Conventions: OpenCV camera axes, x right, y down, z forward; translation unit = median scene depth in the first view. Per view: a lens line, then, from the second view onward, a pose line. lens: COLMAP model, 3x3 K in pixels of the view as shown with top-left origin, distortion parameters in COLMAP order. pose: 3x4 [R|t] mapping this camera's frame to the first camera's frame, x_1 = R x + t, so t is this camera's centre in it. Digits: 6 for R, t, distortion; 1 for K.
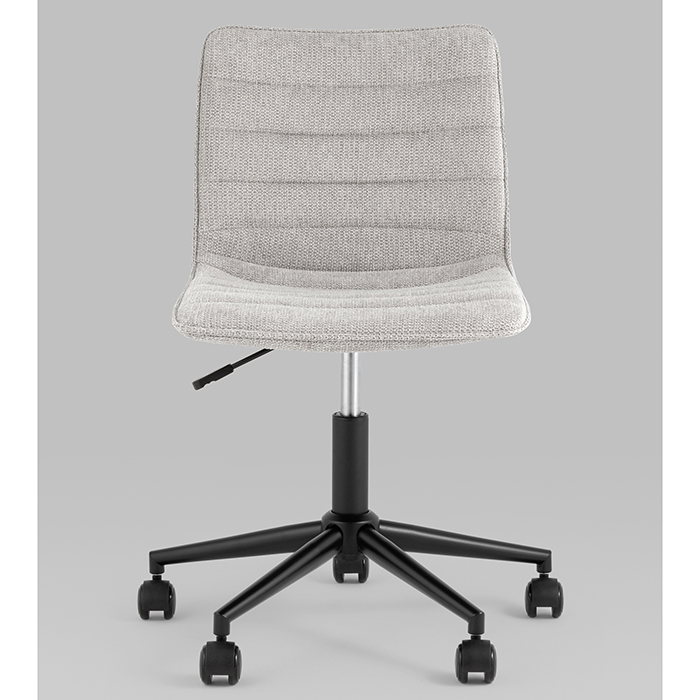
lens RADIAL K [[2844.2, 0, 350.6], [0, 2844.2, 349.7], [0, 0, 1]] dist [-0.308400, 0.000000]
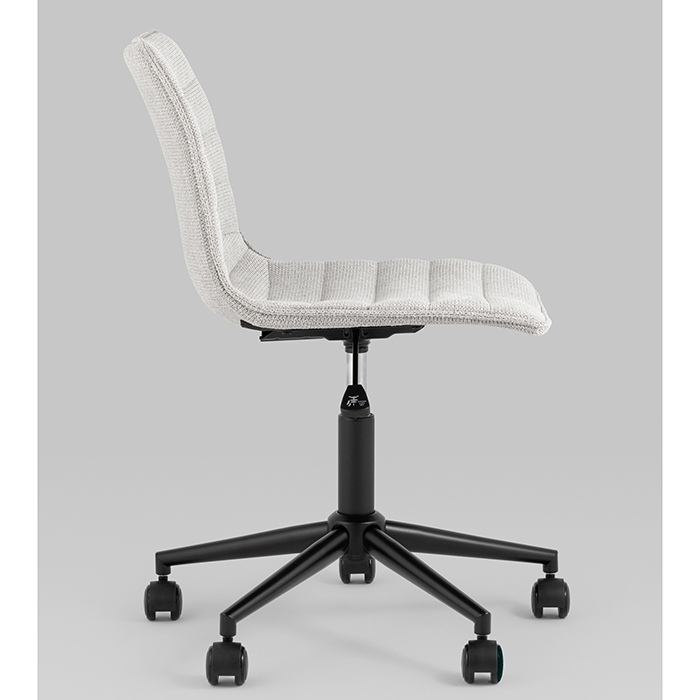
lens RADIAL K [[2844.2, 0, 349.2], [0, 2844.2, 351.2], [0, 0, 1]] dist [-0.308400, 0.000000]
pose [[0.999995, -0.002072, -0.002533, -0.000358], [0.002073, 0.999998, 0.000334, 0.006172], [0.002532, -0.000339, 0.999997, 0.101708]]
